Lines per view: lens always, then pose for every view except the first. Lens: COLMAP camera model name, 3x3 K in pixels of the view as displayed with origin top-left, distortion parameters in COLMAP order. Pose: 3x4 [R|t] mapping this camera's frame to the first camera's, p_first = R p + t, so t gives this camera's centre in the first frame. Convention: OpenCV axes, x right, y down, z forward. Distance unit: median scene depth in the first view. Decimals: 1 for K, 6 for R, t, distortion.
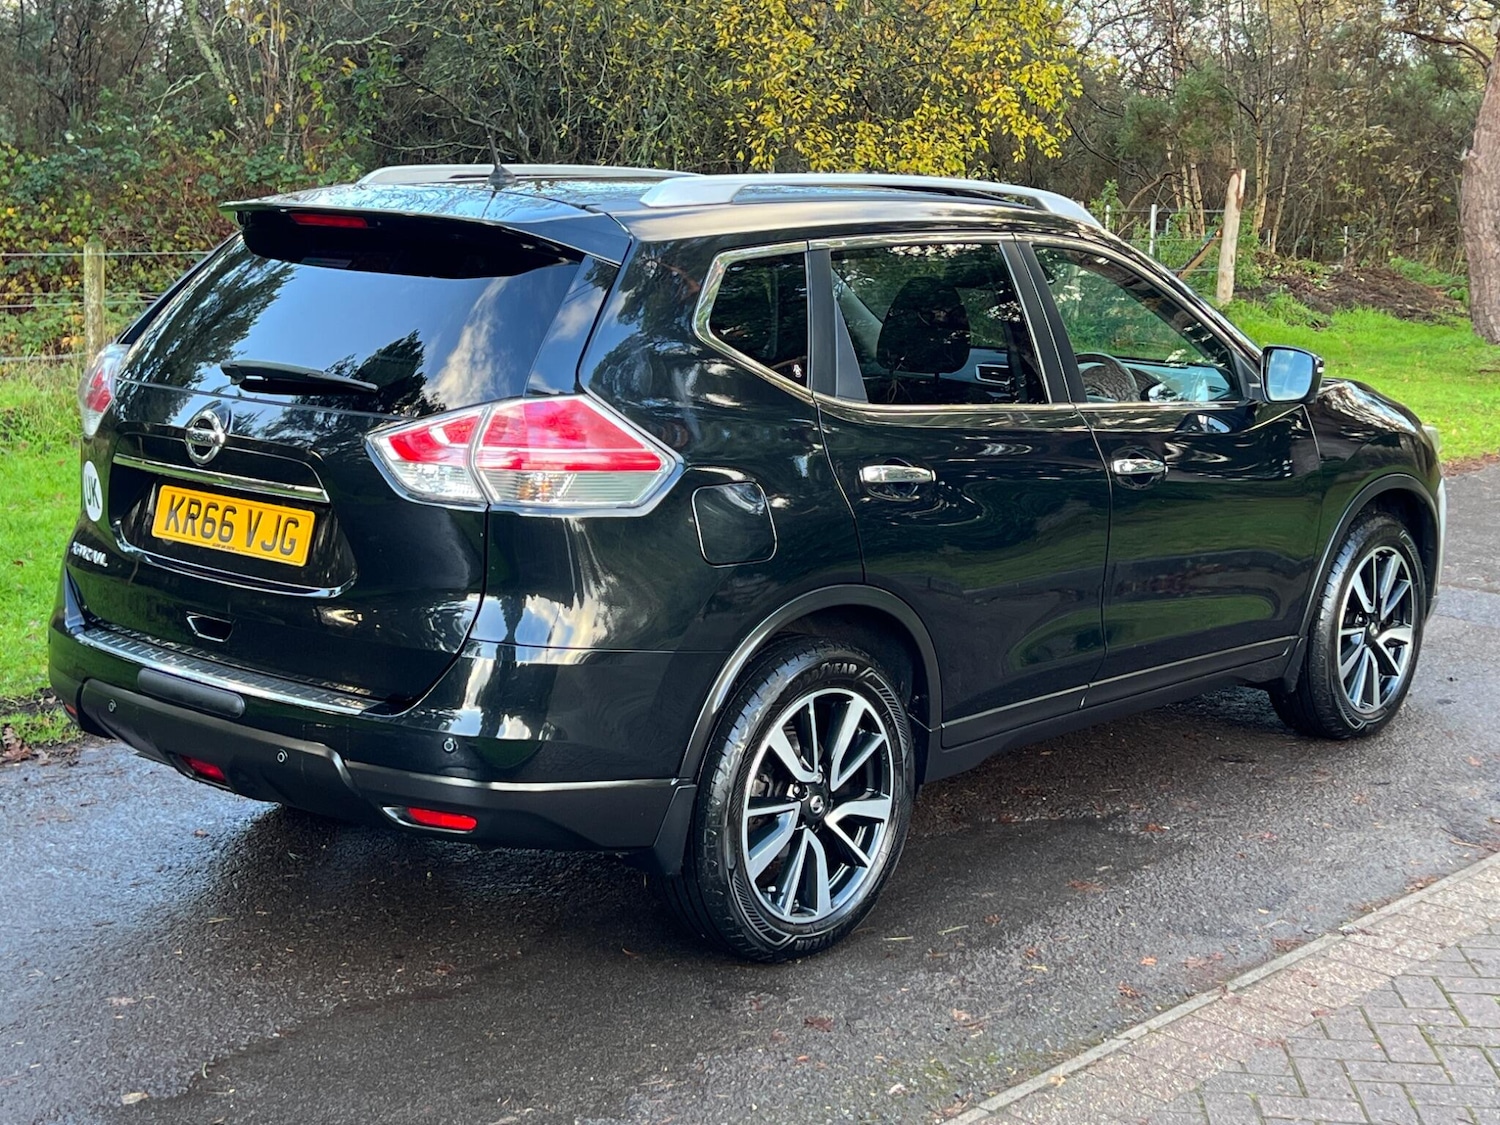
lens RADIAL K [[1902.0, 0, 747.6], [0, 1902.0, 564.1], [0, 0, 1]] dist [0.148757, -0.353810]
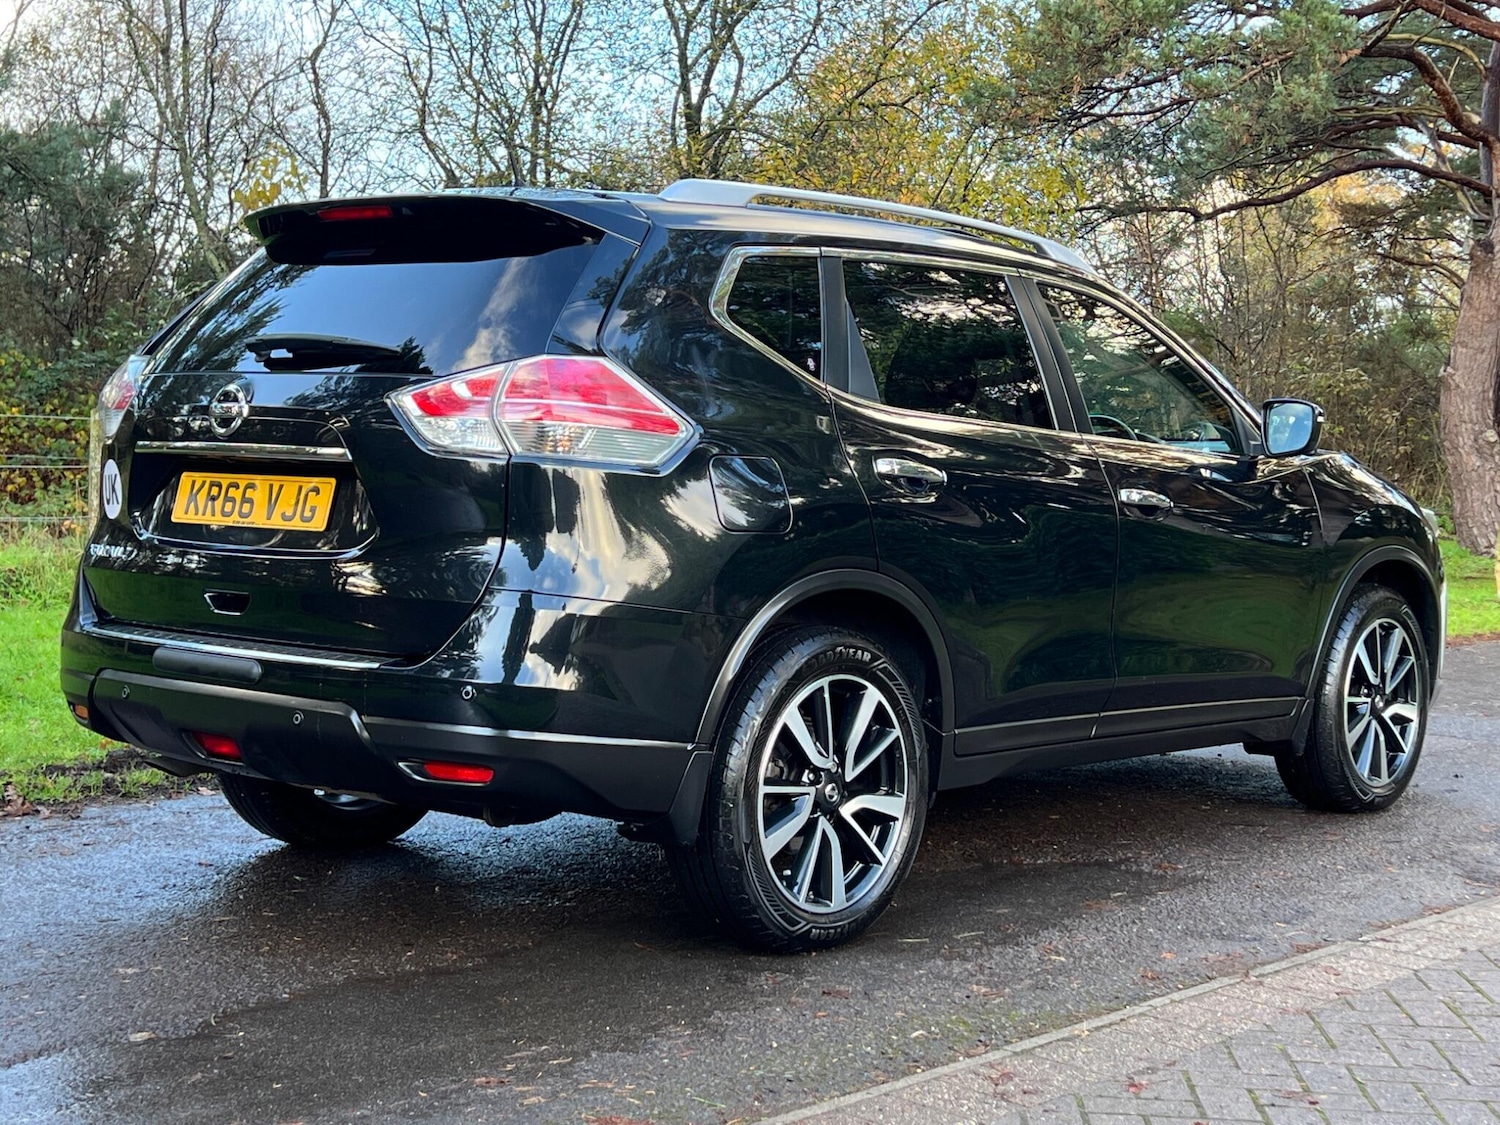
lens RADIAL K [[1902.3, 0, 747.8], [0, 1902.3, 605.5], [0, 0, 1]] dist [0.156159, -0.402263]
pose [[0.999981, 0.002076, 0.005877, -0.013485], [-0.001445, 0.994436, -0.105330, 0.133957], [-0.006063, 0.105320, 0.994420, 0.001023]]
